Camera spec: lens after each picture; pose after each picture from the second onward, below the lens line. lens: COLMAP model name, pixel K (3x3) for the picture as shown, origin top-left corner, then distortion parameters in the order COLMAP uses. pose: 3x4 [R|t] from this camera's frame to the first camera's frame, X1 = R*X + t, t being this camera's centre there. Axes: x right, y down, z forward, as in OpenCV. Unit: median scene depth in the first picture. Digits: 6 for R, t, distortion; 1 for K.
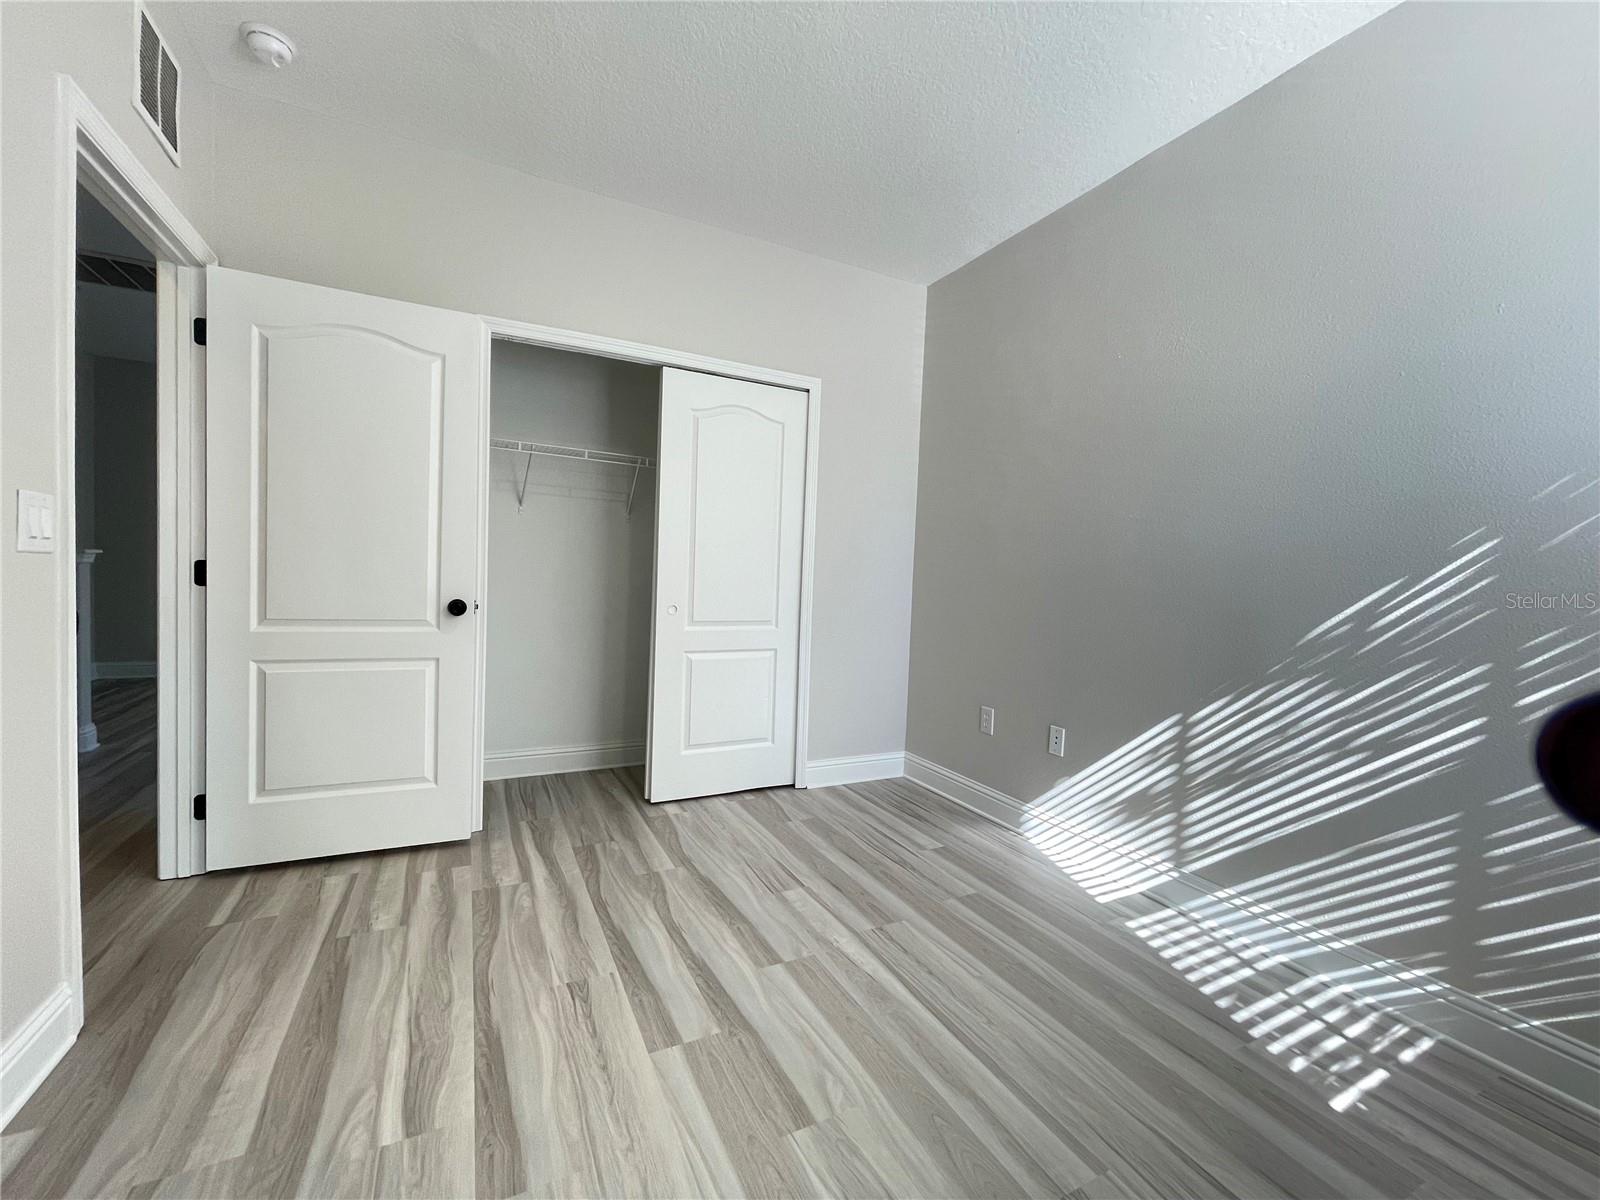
lens RADIAL K [[646.8, 0, 795.4], [0, 646.8, 595.6], [0, 0, 1]] dist [-0.002231, 0.001137]
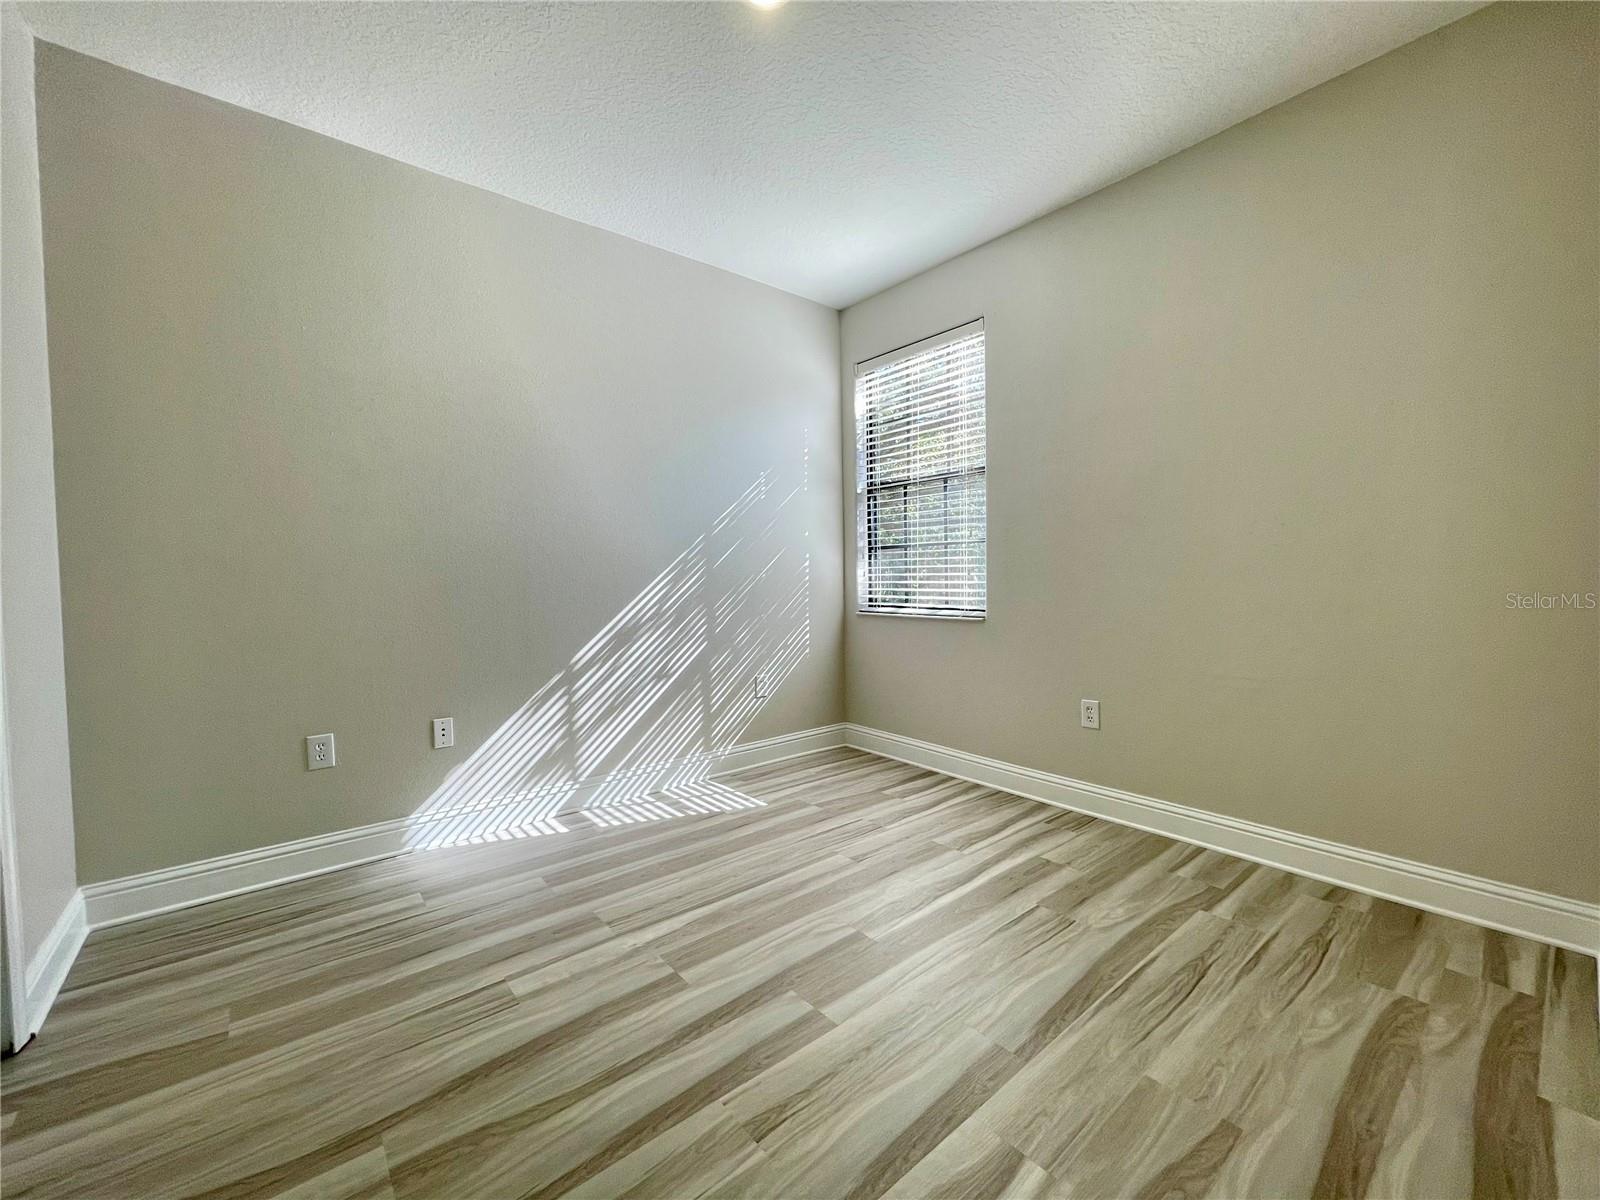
lens RADIAL K [[646.8, 0, 794.8], [0, 646.8, 604.7], [0, 0, 1]] dist [-0.002231, 0.001137]
pose [[-0.218432, -0.076377, 0.972859, -0.861971], [0.037117, 0.995561, 0.086493, -0.041740], [-0.975146, 0.055003, -0.214628, 0.922296]]
